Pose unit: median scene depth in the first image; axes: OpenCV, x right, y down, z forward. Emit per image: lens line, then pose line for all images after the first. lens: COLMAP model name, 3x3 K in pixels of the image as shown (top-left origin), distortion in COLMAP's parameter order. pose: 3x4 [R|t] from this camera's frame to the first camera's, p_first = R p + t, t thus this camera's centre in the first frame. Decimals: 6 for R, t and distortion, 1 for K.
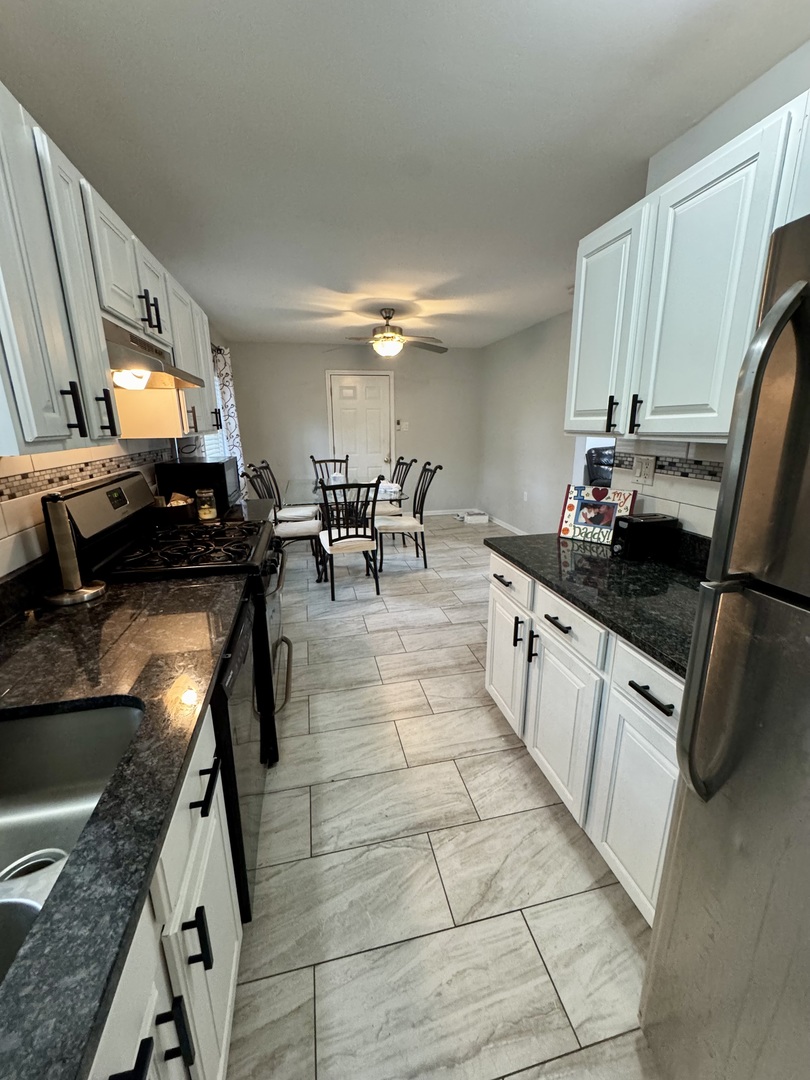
lens RADIAL K [[432.5, 0, 405.1], [0, 432.5, 538.8], [0, 0, 1]] dist [-0.003278, 0.000222]
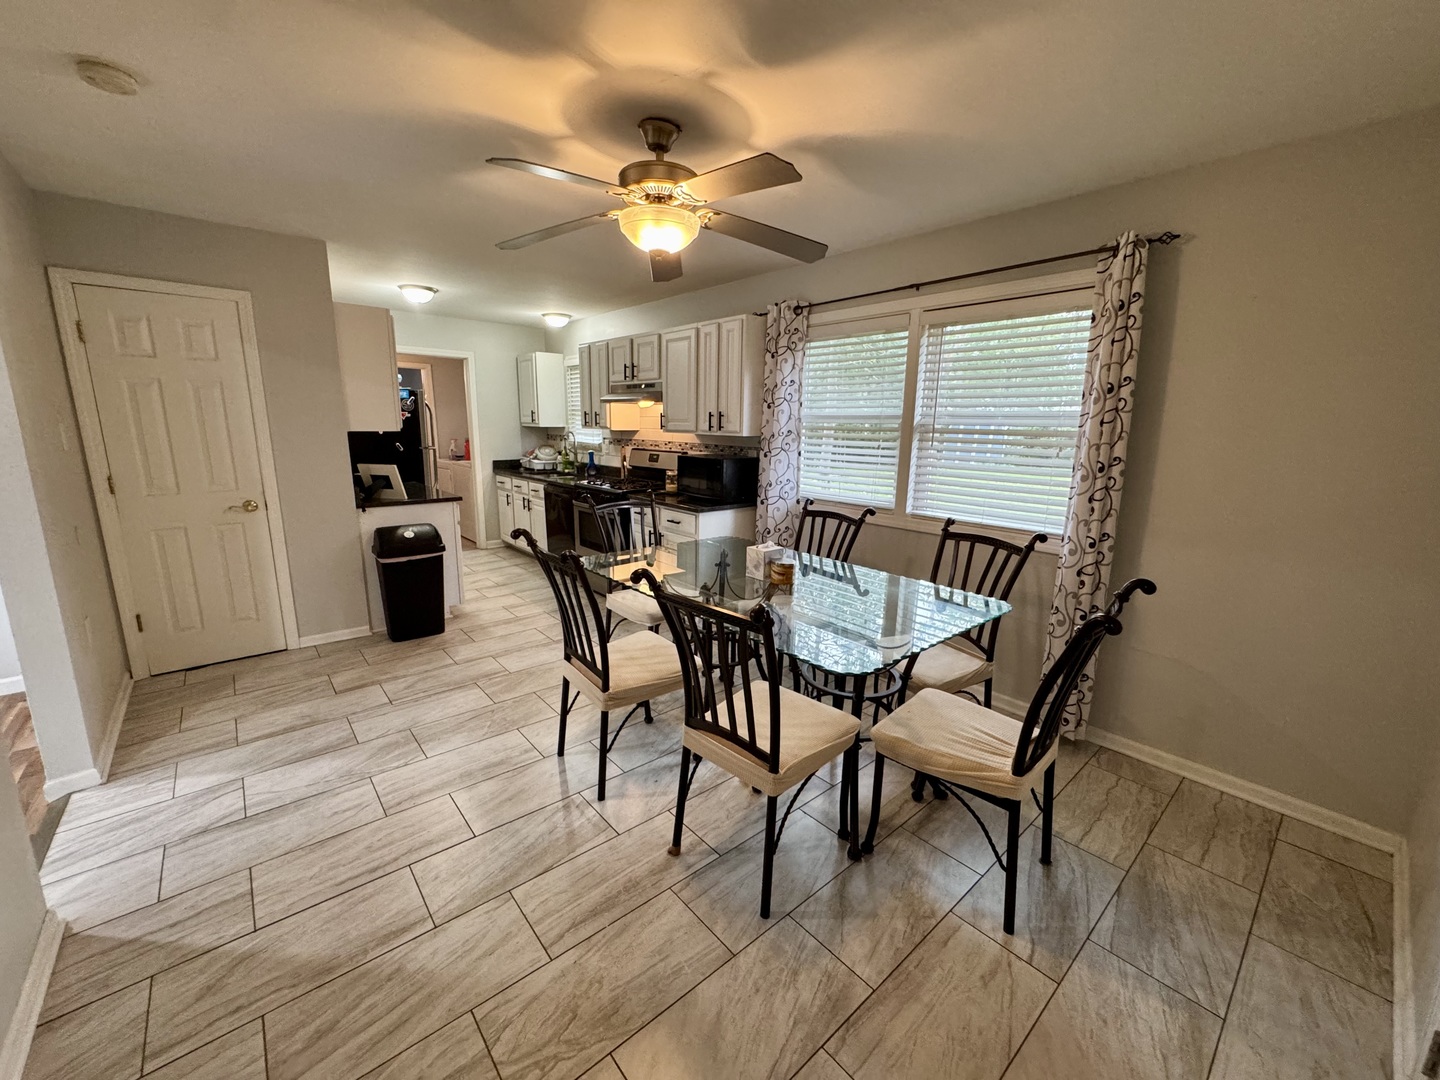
lens RADIAL K [[576.7, 0, 720.0], [0, 576.7, 540.0], [0, 0, 1]] dist [-0.003278, 0.000222]
pose [[-0.881656, 0.091455, -0.462946, 0.326693], [-0.129716, 0.896279, 0.424096, -0.827810], [0.453714, 0.433958, -0.778347, 2.993765]]
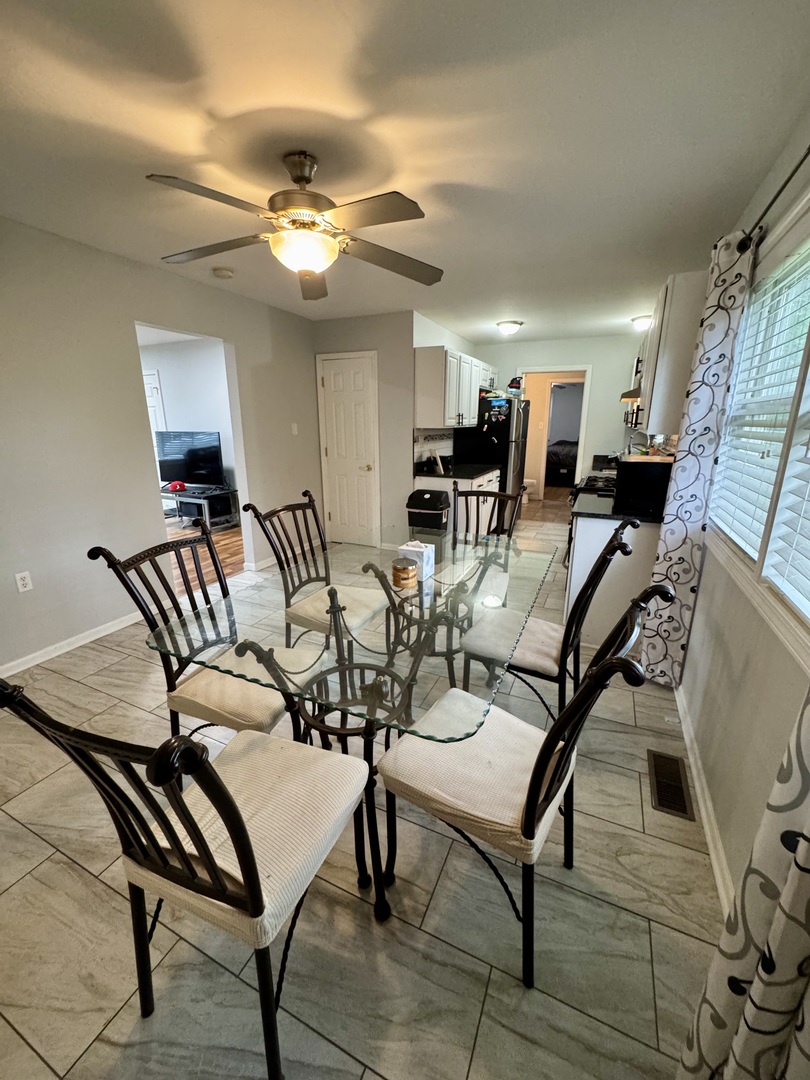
lens RADIAL K [[432.5, 0, 405.1], [0, 432.5, 538.8], [0, 0, 1]] dist [-0.003278, 0.000222]
pose [[-0.793119, -0.151816, 0.589843, -0.781521], [0.165042, 0.878634, 0.448066, -0.726556], [-0.586279, 0.452718, -0.671806, 2.706289]]
